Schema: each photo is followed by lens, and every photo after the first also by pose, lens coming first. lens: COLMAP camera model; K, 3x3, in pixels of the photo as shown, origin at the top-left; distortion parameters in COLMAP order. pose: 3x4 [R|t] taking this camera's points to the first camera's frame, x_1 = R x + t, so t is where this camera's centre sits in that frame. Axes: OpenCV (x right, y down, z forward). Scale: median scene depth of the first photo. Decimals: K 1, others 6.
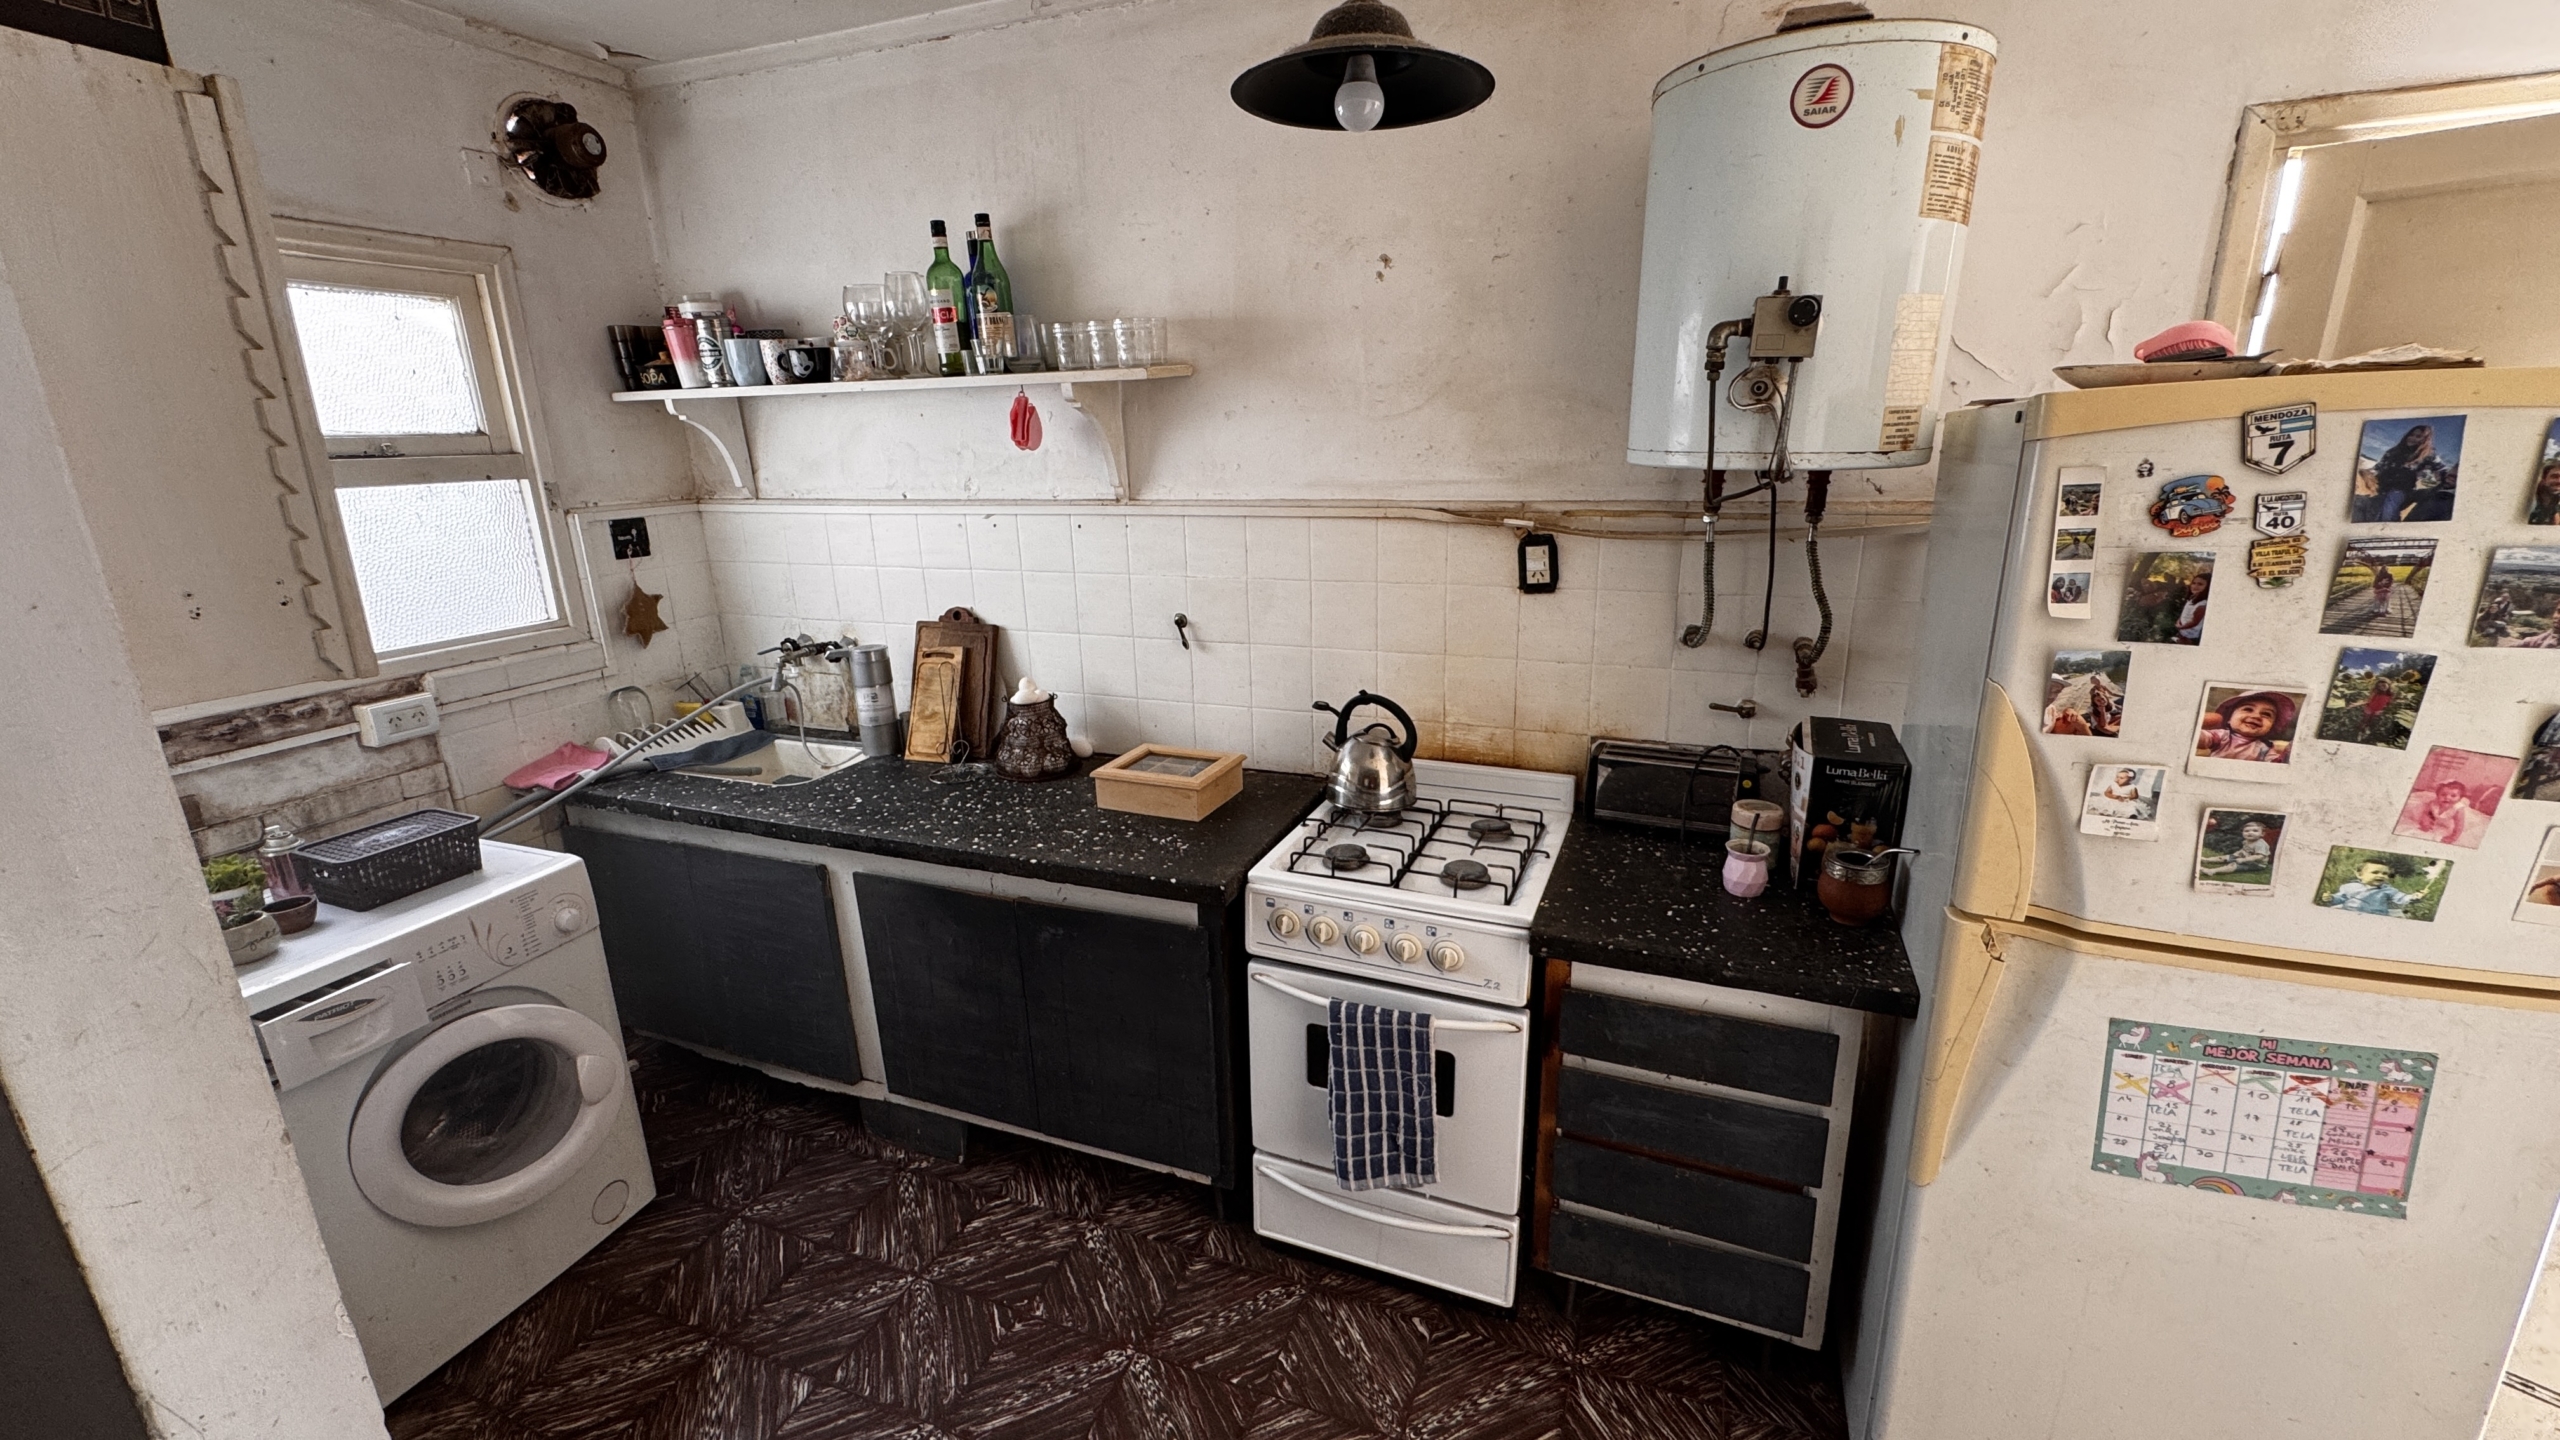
lens RADIAL K [[1009.1, 0, 1282.5], [0, 1009.1, 710.8], [0, 0, 1]] dist [-0.001543, -0.000235]
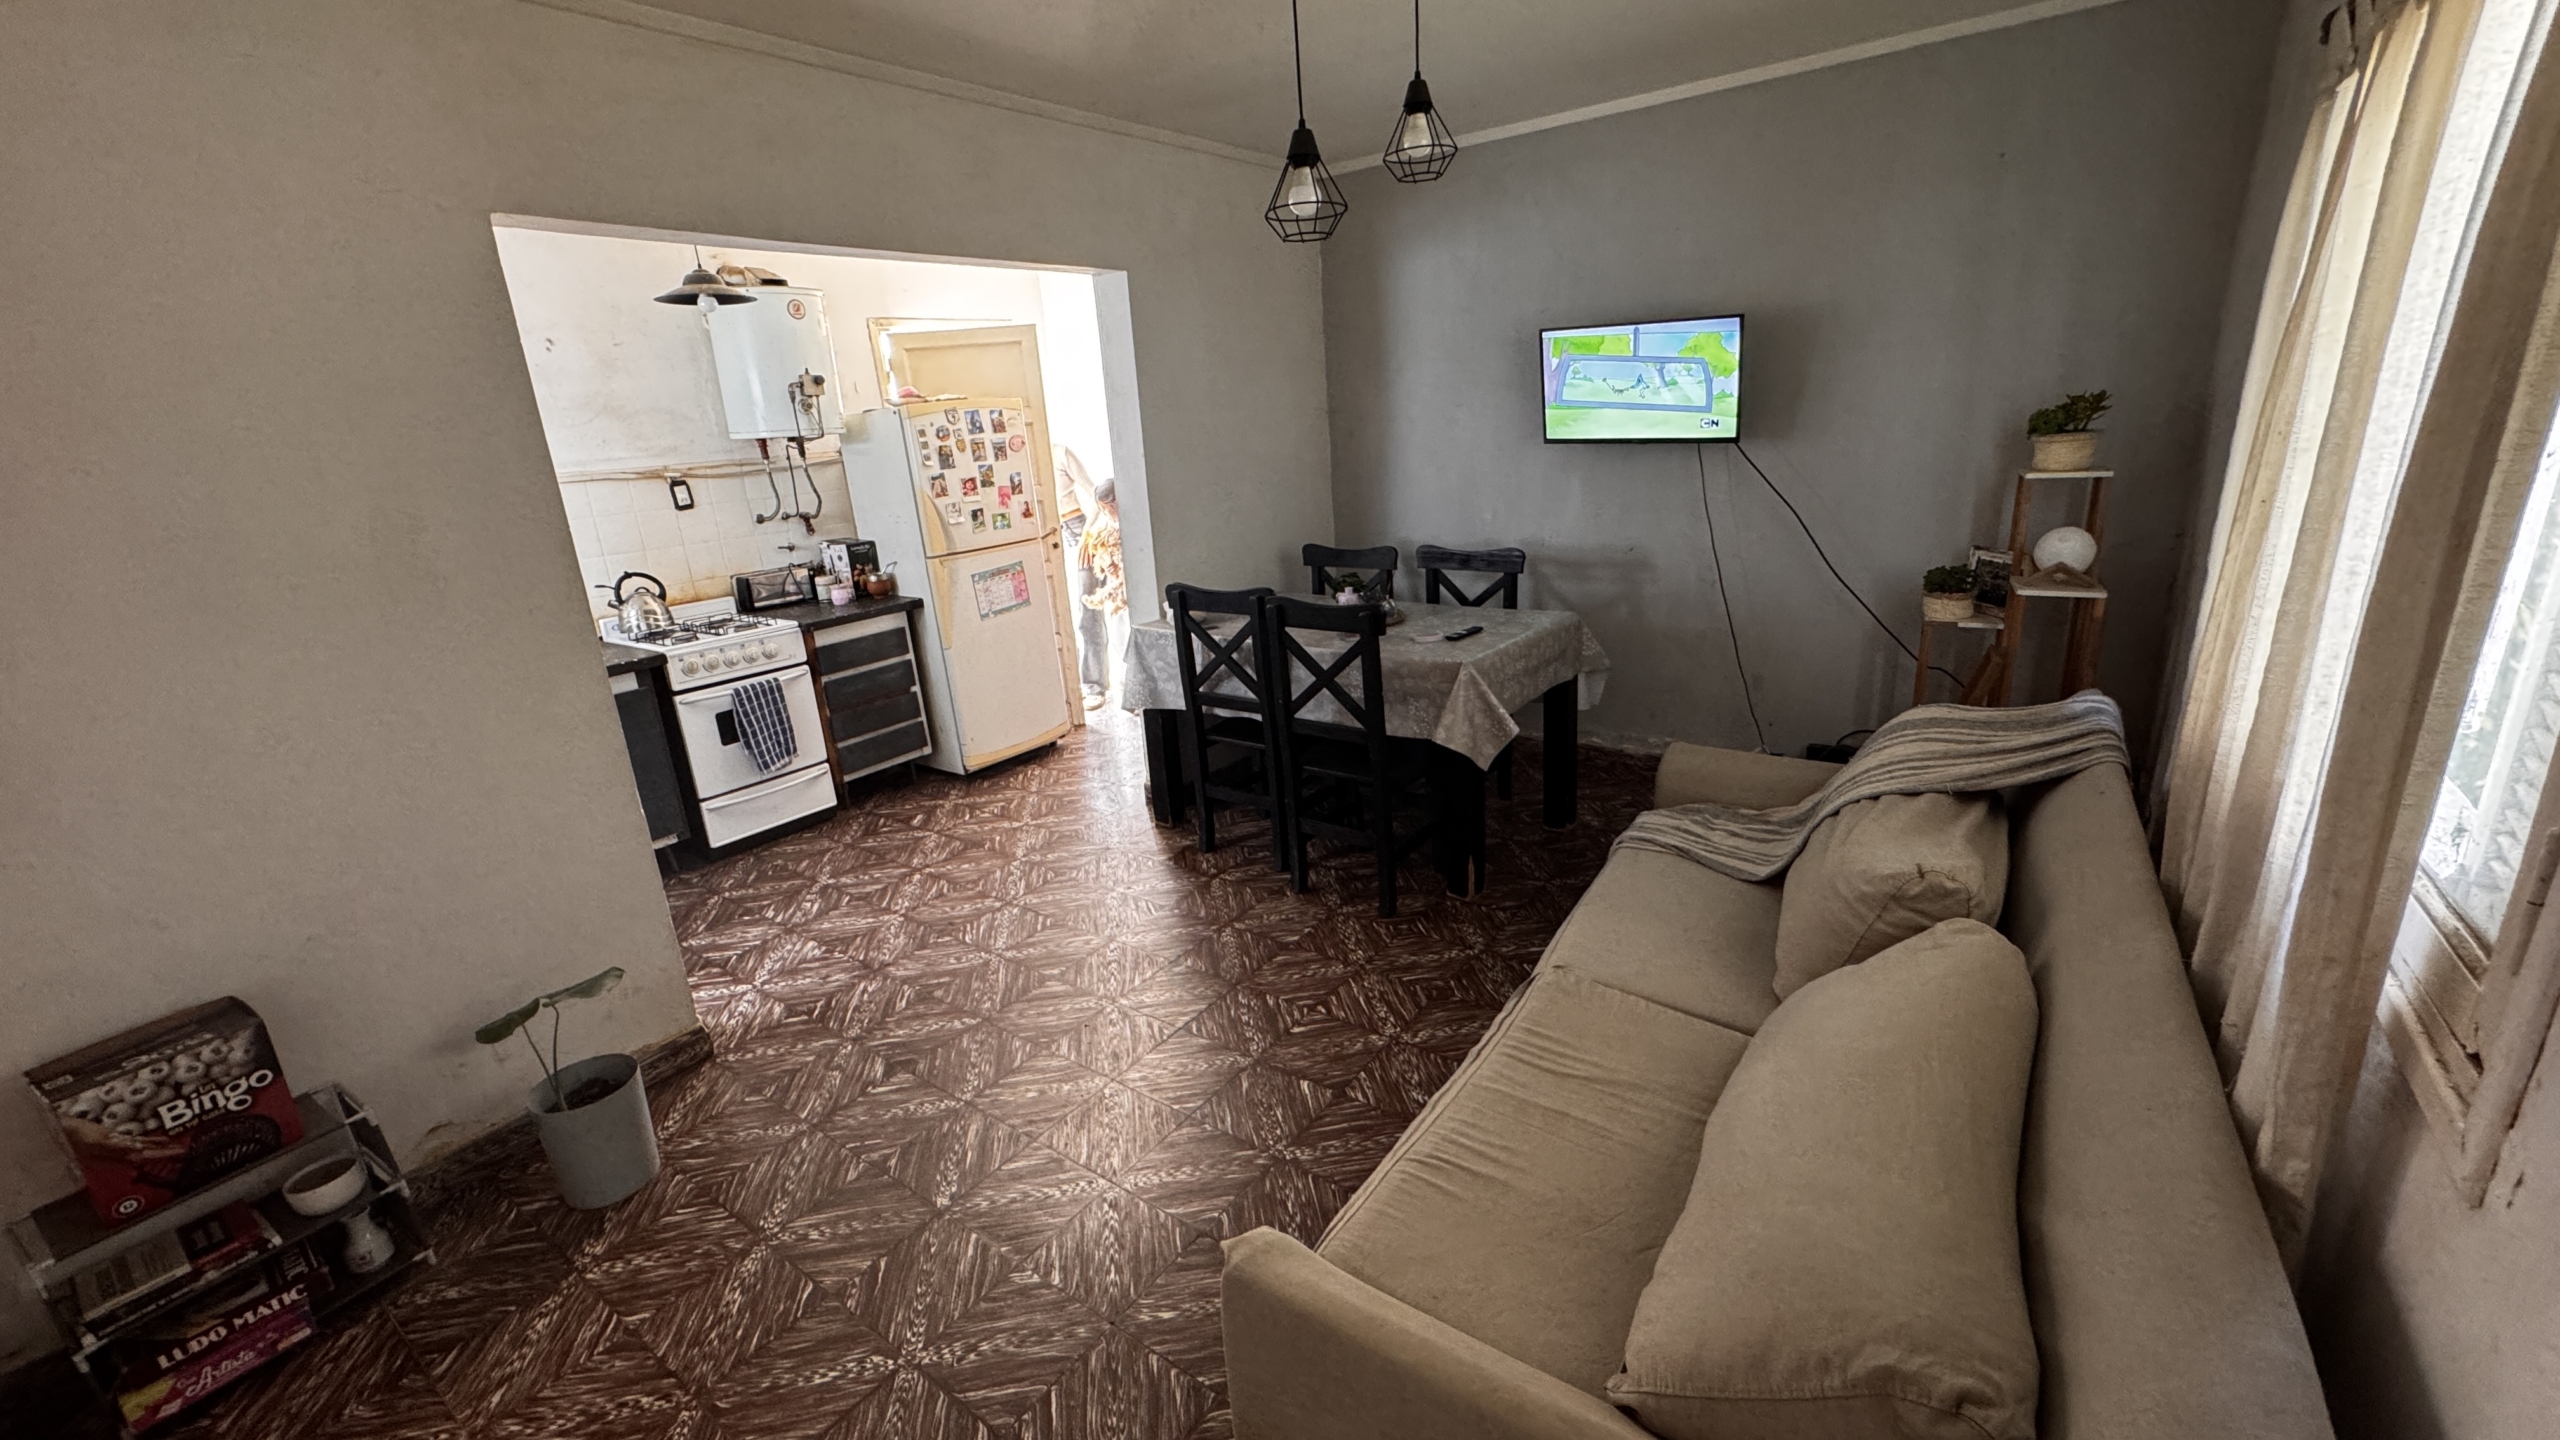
lens RADIAL K [[1009.1, 0, 1282.5], [0, 1009.1, 710.8], [0, 0, 1]] dist [-0.001543, -0.000235]
pose [[0.253426, -0.278037, 0.926537, -2.266407], [0.312256, 0.930045, 0.193682, 0.381046], [-0.915572, 0.240233, 0.322516, -1.030028]]
